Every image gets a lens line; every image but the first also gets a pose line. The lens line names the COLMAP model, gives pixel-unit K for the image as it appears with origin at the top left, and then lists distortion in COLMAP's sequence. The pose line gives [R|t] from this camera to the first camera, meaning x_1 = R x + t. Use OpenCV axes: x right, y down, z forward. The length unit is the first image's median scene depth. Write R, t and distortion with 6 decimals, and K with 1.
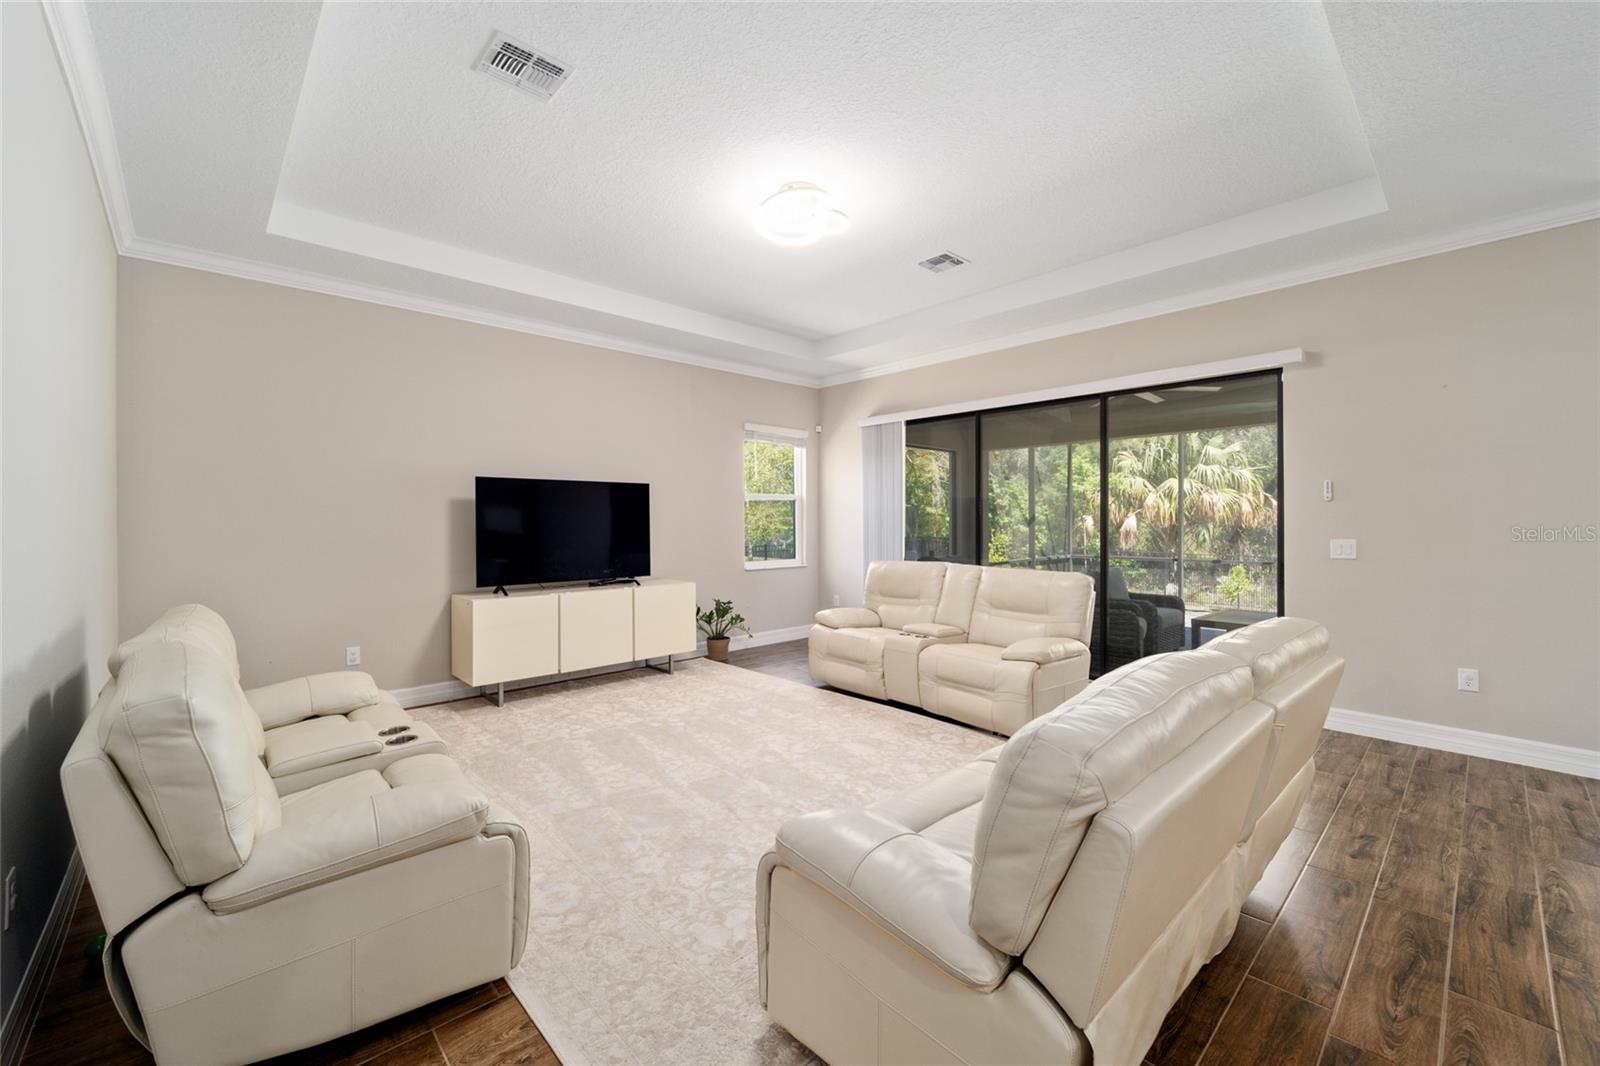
lens RADIAL K [[637.1, 0, 794.9], [0, 637.1, 535.5], [0, 0, 1]] dist [-0.002592, -0.000542]
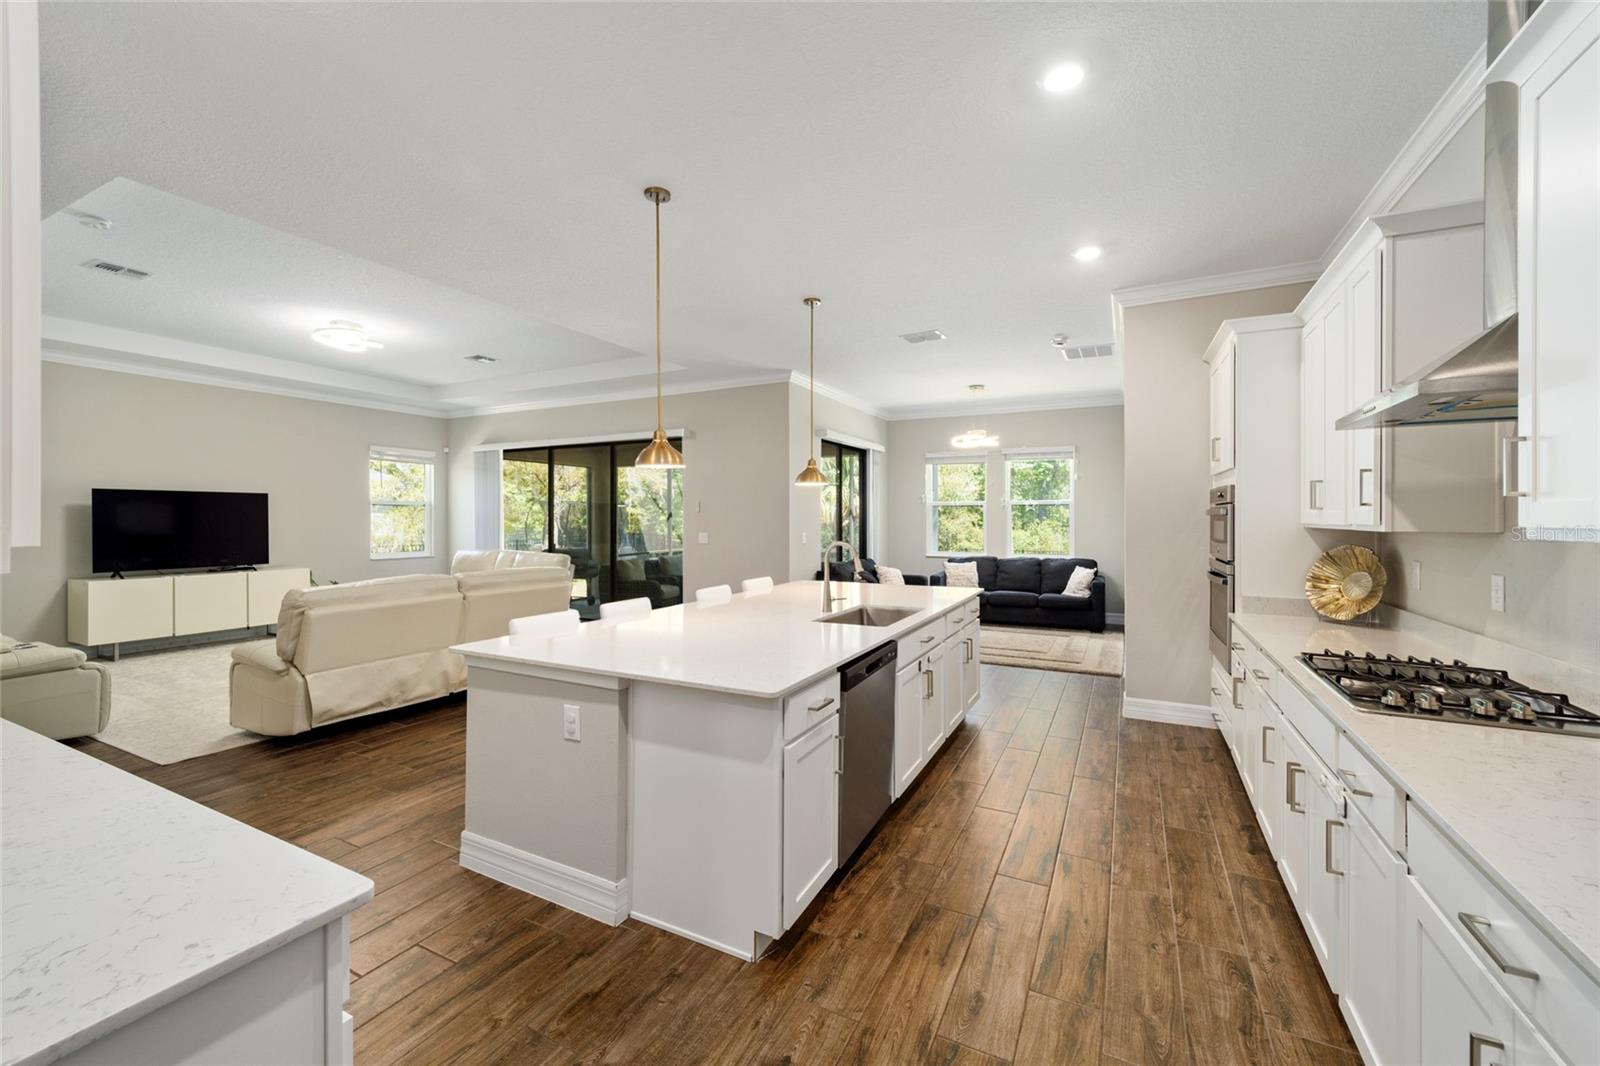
lens RADIAL K [[637.1, 0, 793.7], [0, 637.1, 530.4], [0, 0, 1]] dist [-0.002592, -0.000542]
pose [[0.938966, -0.003928, 0.343986, 0.393801], [0.005277, 0.999982, -0.002985, 0.004588], [-0.343968, 0.004618, 0.938970, -0.702225]]
